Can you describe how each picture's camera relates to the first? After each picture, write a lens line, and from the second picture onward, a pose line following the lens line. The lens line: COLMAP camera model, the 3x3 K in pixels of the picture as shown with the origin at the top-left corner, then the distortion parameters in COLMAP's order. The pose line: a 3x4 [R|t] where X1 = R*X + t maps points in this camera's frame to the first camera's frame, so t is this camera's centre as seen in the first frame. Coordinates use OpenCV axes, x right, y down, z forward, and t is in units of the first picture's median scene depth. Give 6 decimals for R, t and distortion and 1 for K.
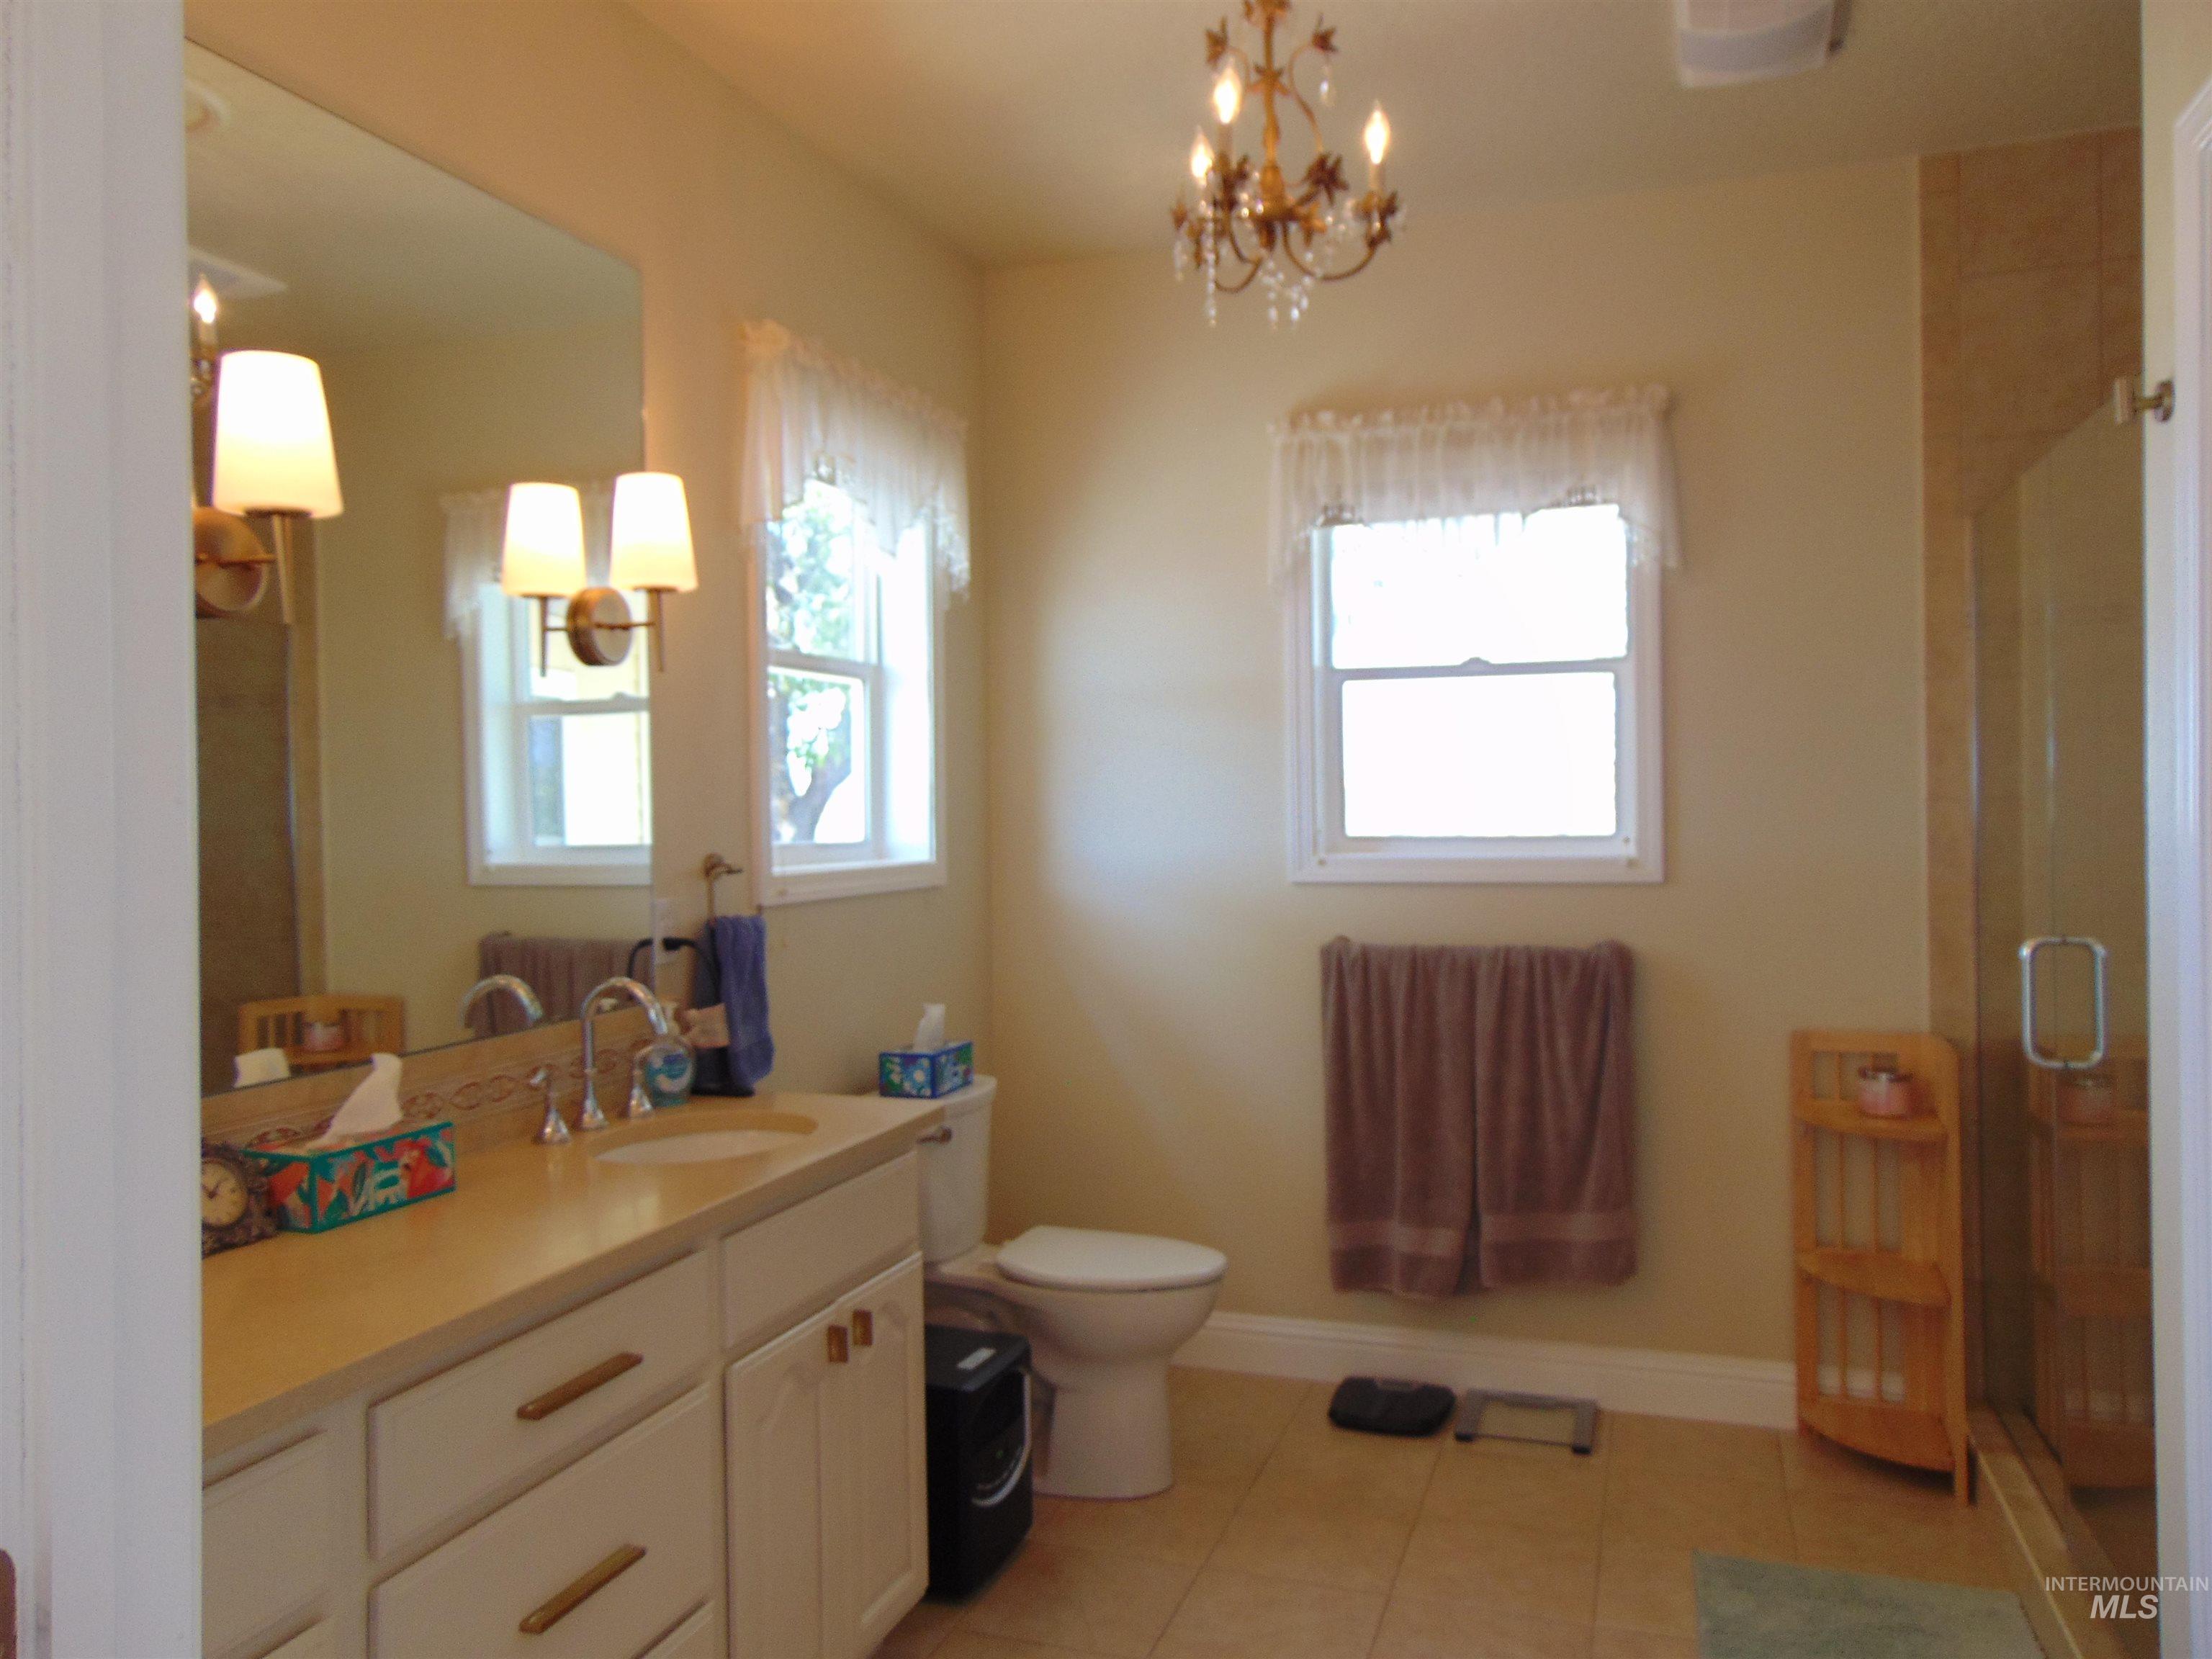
lens RADIAL K [[1658.0, 0, 1108.0], [0, 1658.0, 828.8], [0, 0, 1]] dist [-0.029333, 0.071353]
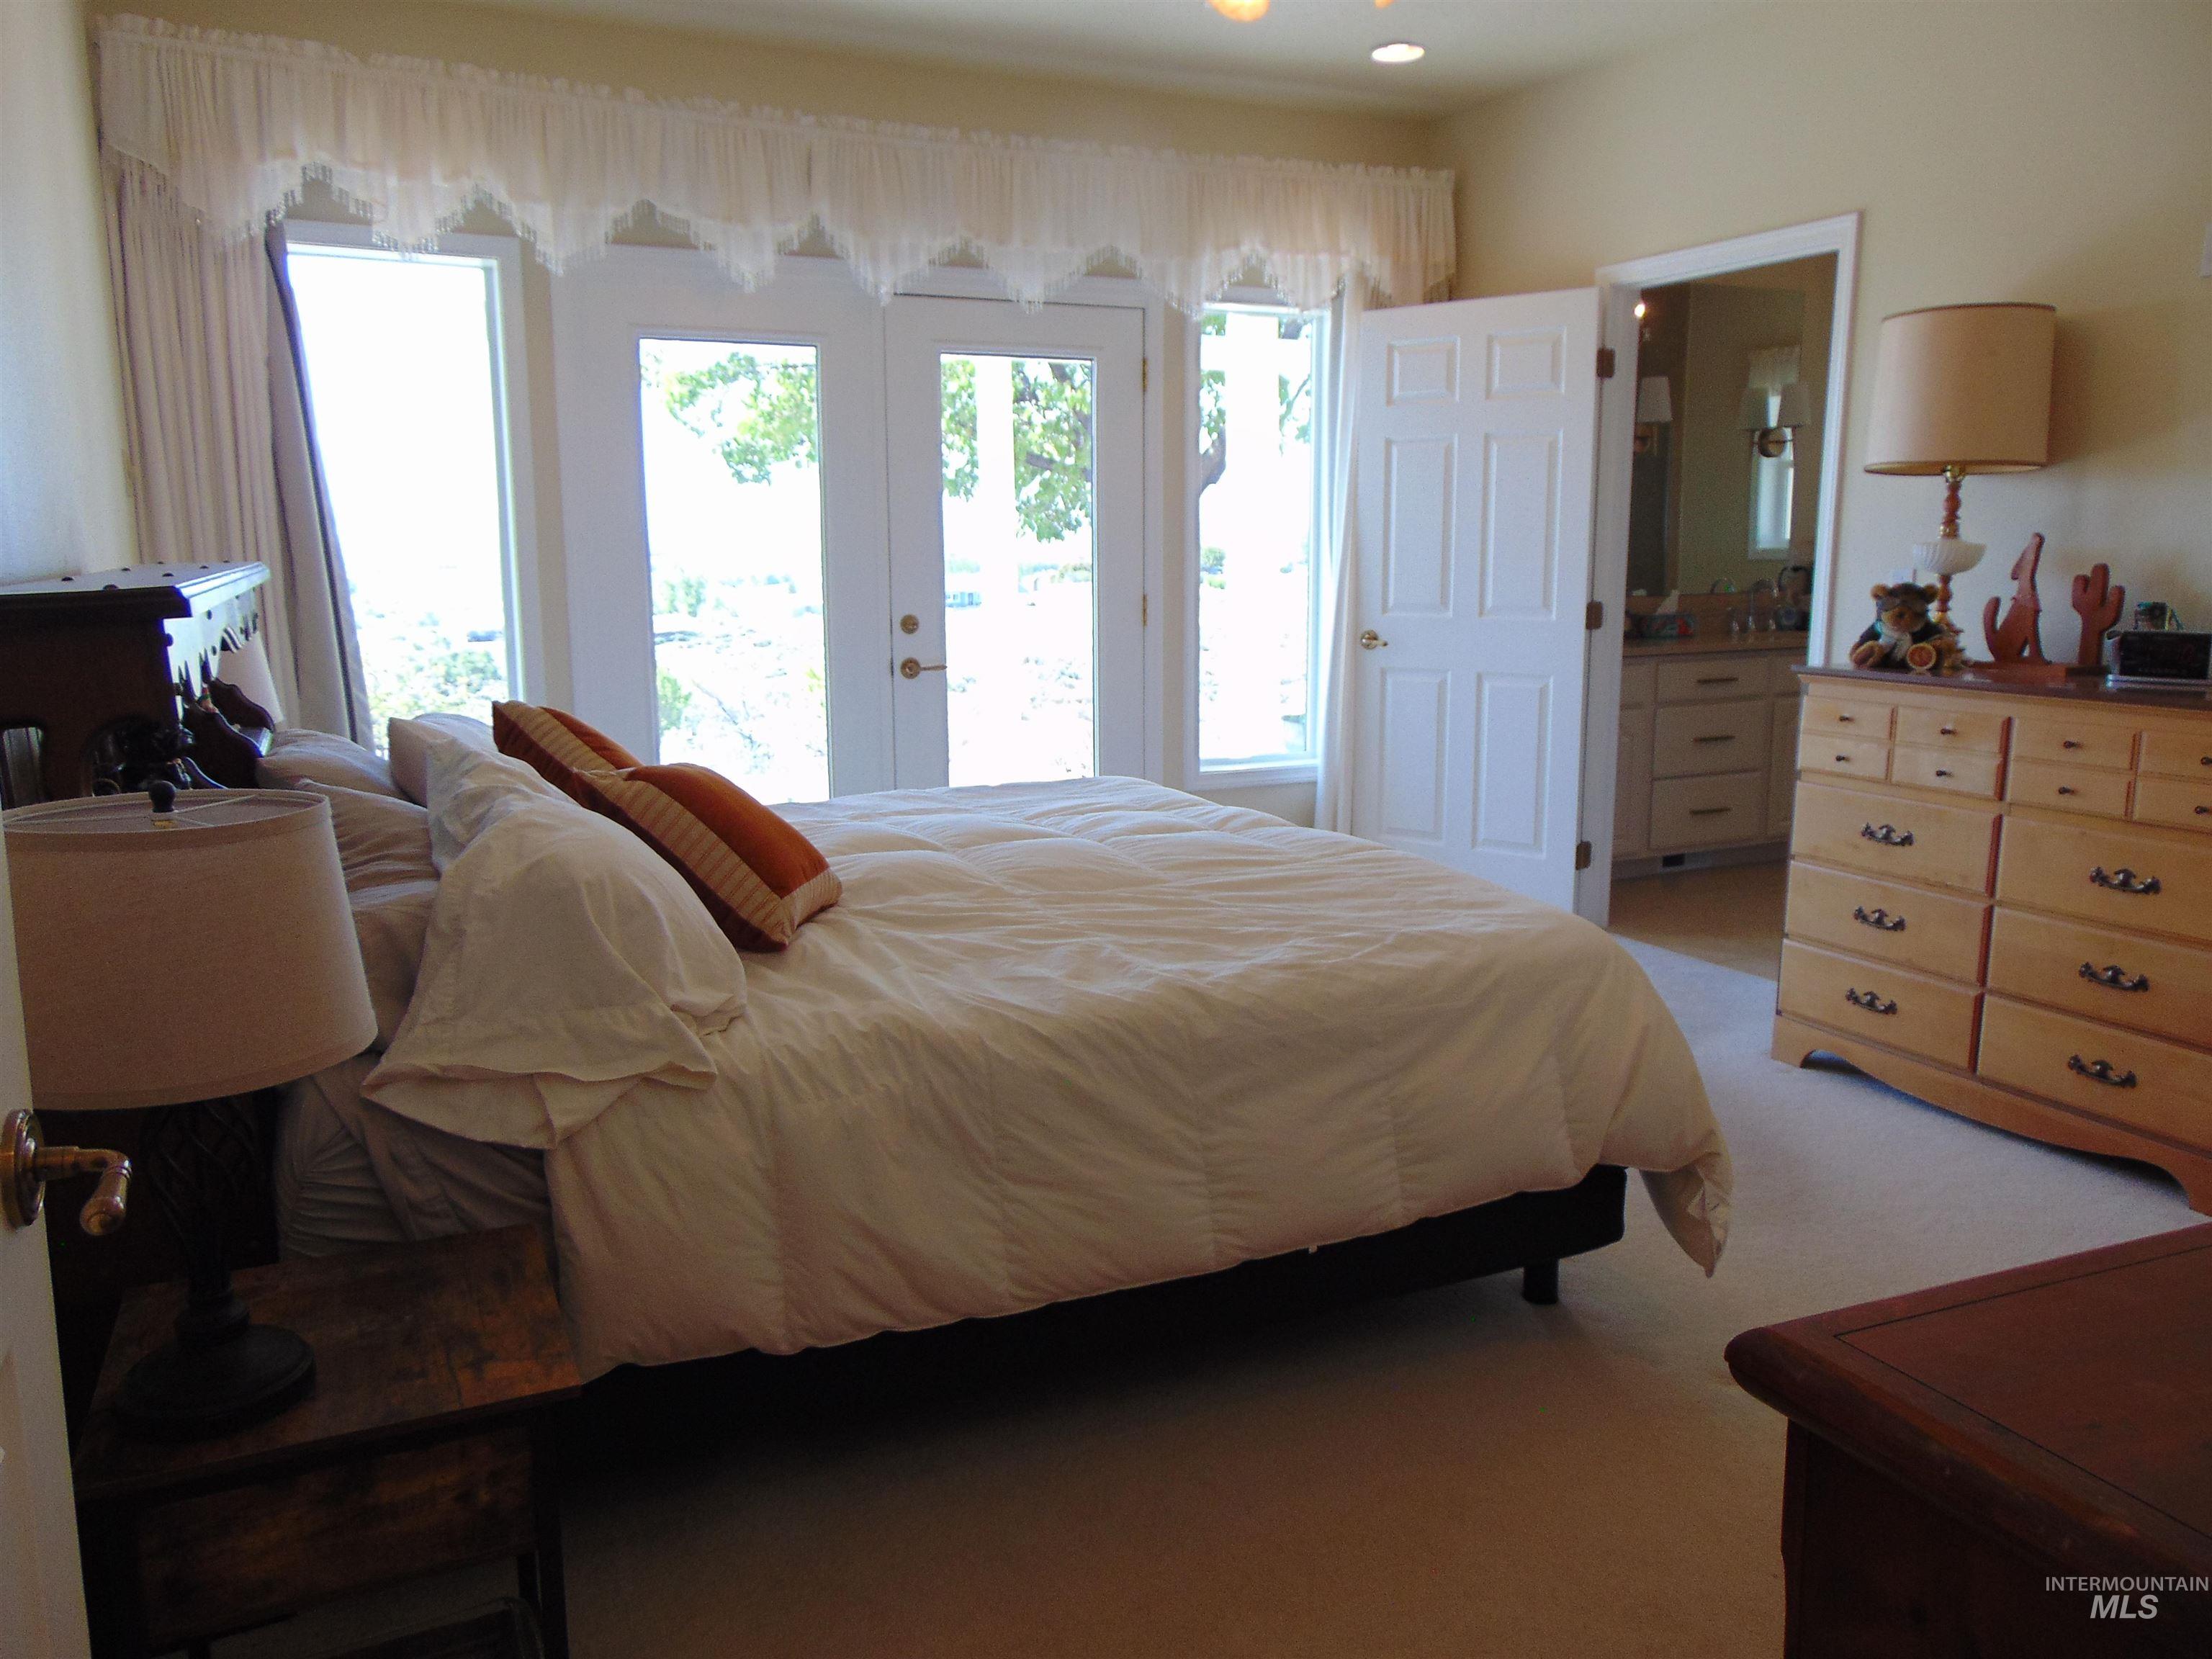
lens RADIAL K [[1658.0, 0, 1108.0], [0, 1658.0, 828.8], [0, 0, 1]] dist [-0.029333, 0.071353]
pose [[0.702939, 0.136459, -0.698037, 0.864865], [-0.023378, 0.985325, 0.169079, 0.063043], [0.710866, -0.102534, 0.695813, -1.630800]]
